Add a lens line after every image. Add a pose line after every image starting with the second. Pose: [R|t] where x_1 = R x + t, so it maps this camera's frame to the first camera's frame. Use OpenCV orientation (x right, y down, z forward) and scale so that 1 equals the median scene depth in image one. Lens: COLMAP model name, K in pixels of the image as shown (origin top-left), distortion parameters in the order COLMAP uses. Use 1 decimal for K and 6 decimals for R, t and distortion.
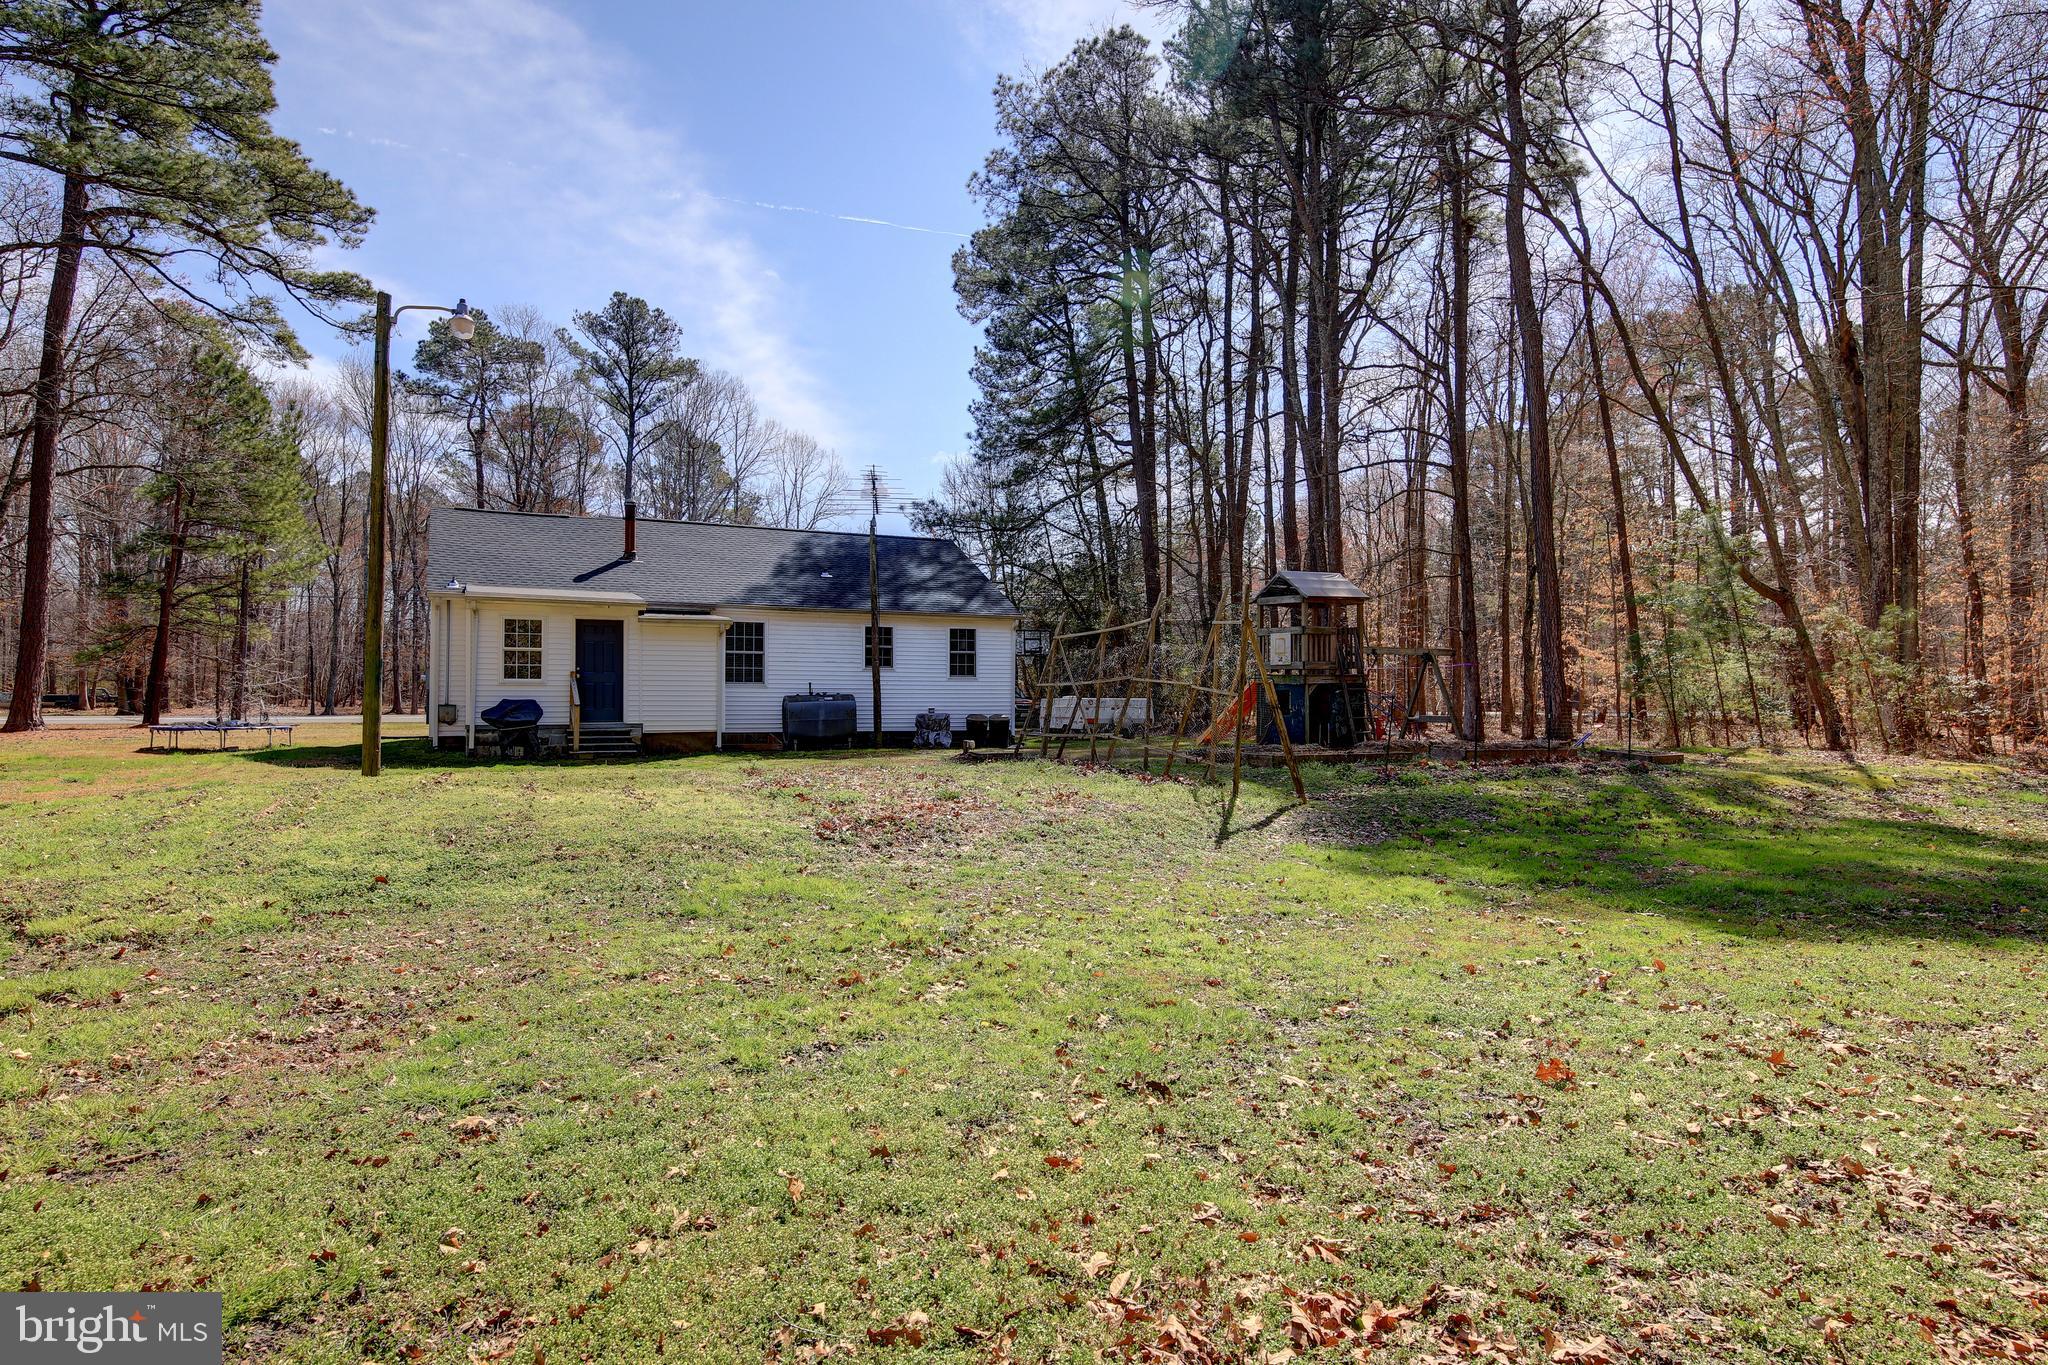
lens RADIAL K [[1155.7, 0, 1018.5], [0, 1155.7, 650.7], [0, 0, 1]] dist [0.013369, -0.006175]
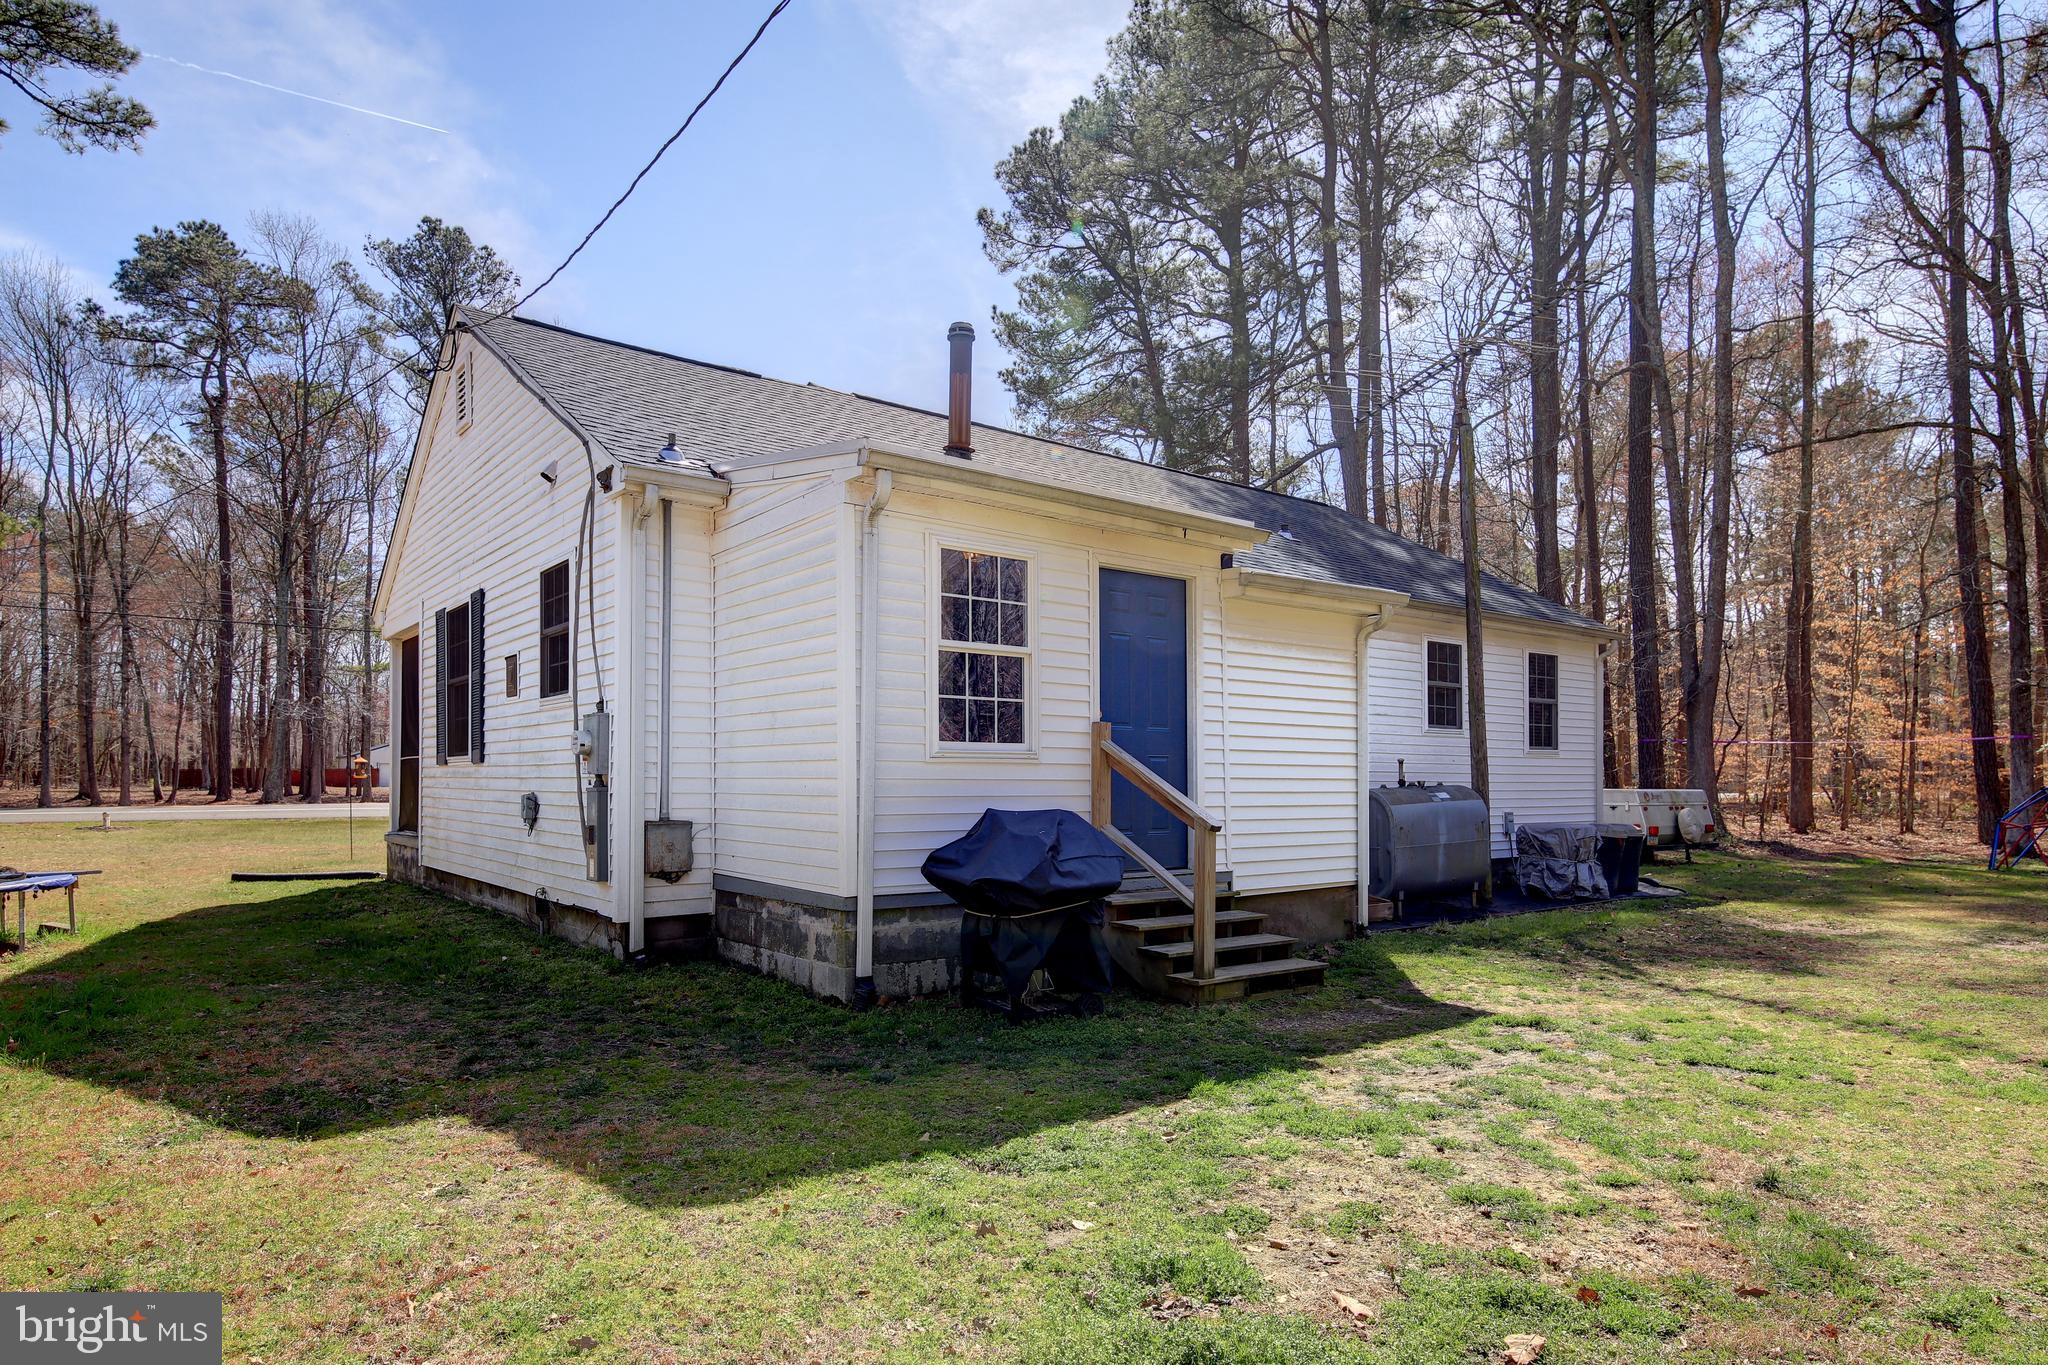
lens RADIAL K [[1155.7, 0, 1013.7], [0, 1155.7, 779.6], [0, 0, 1]] dist [0.013369, -0.006175]
pose [[0.978493, 0.004192, 0.206240, -0.386435], [-0.013890, 0.998863, 0.045600, 0.015964], [-0.205814, -0.047484, 0.977438, 0.550352]]
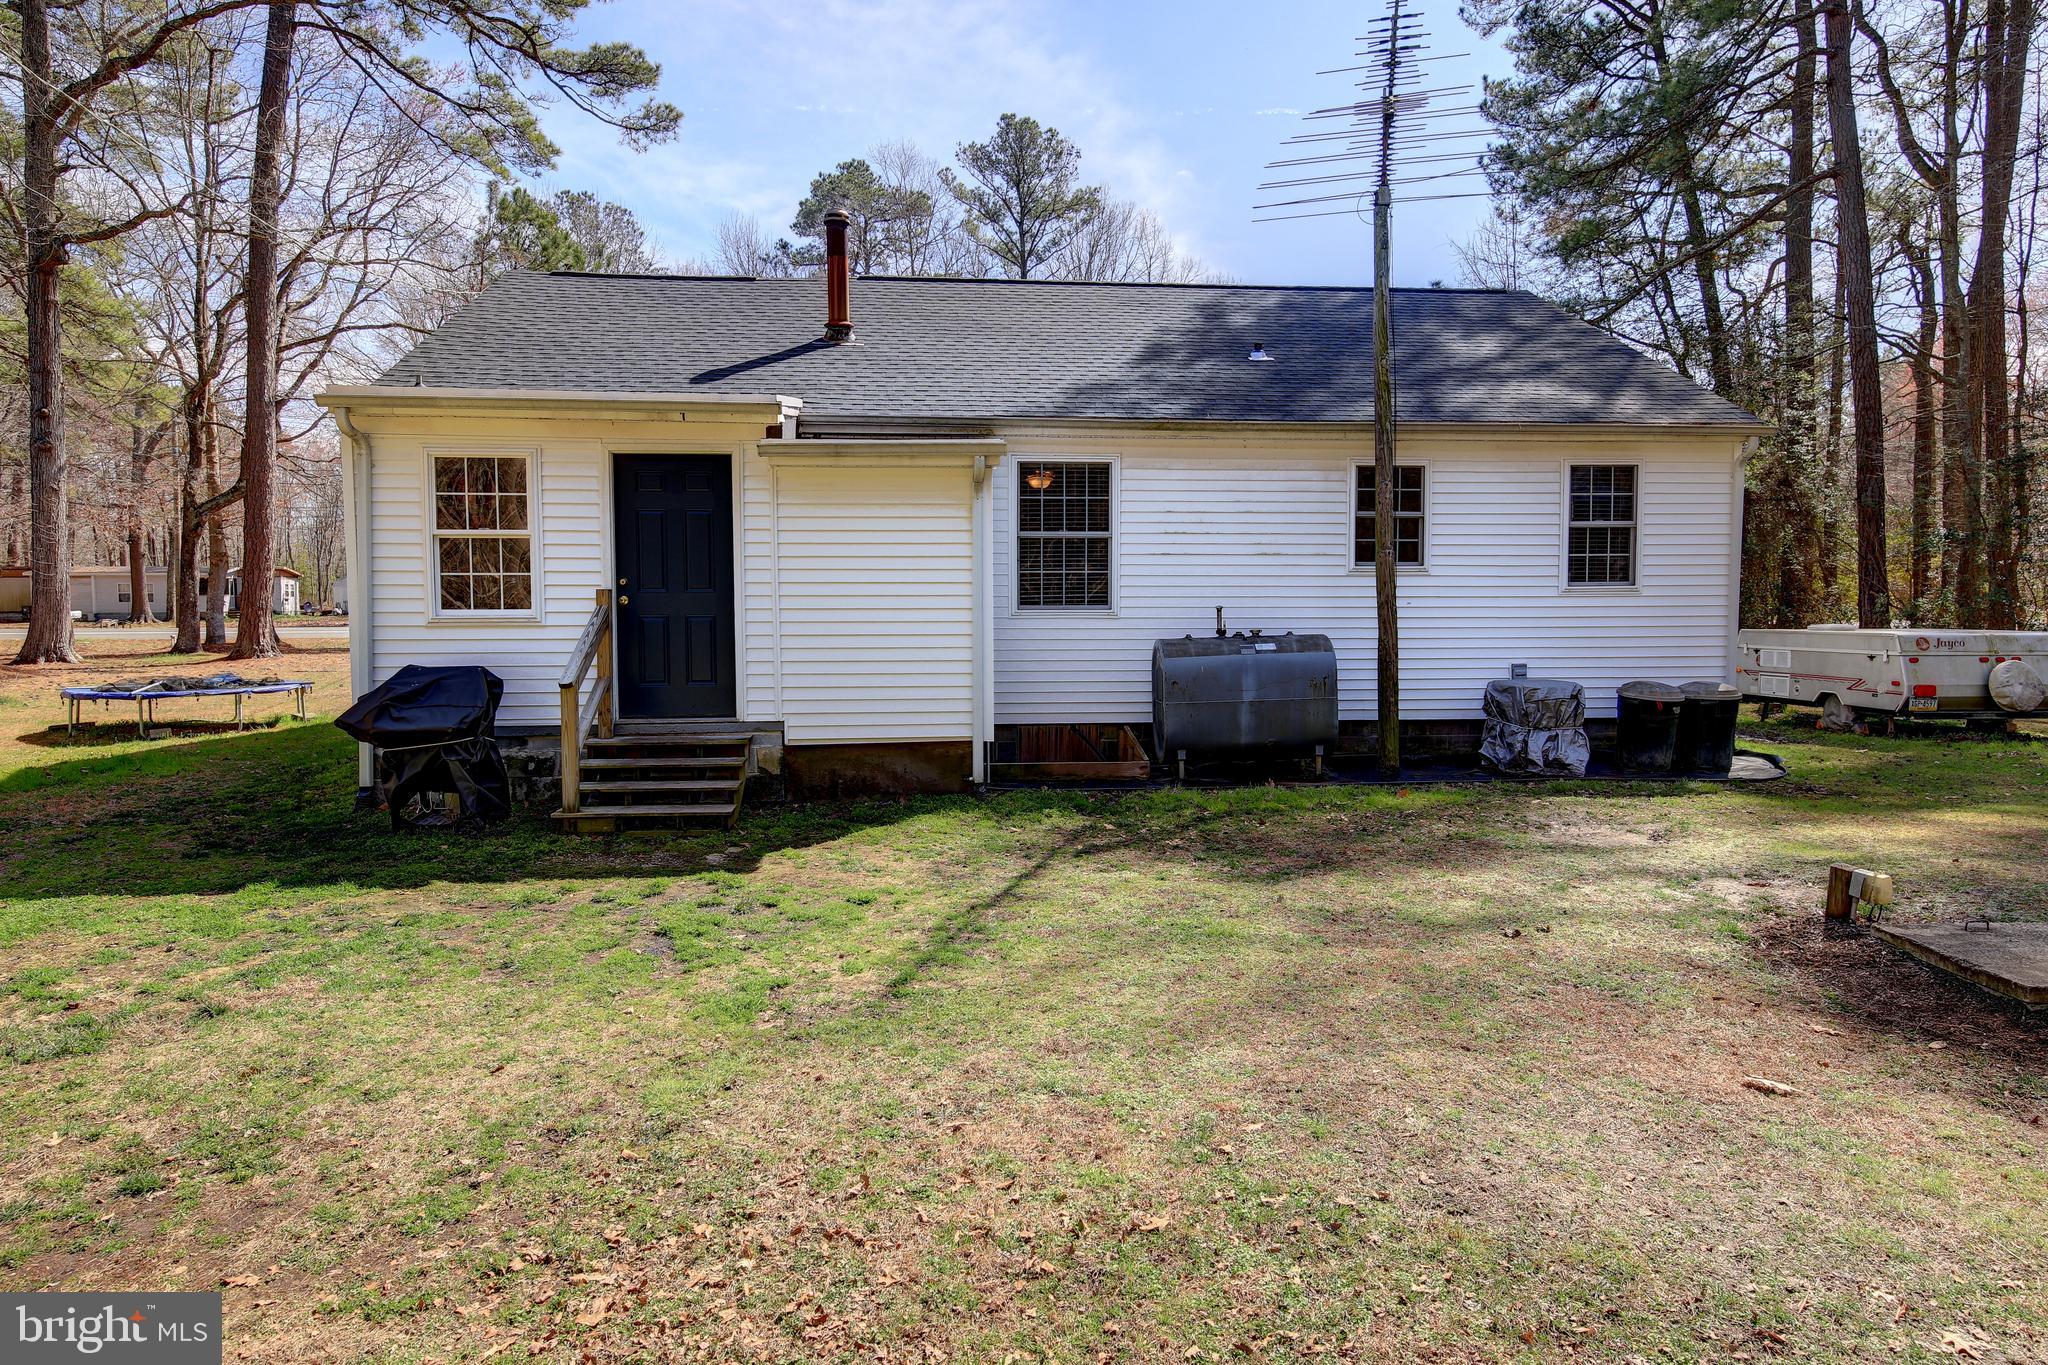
lens RADIAL K [[1155.7, 0, 1040.2], [0, 1155.7, 669.4], [0, 0, 1]] dist [0.013369, -0.006175]
pose [[0.939616, 0.015936, -0.341860, -0.092859], [0.020048, 0.994637, 0.101469, 0.006822], [0.341644, -0.102195, 0.934257, 0.554254]]
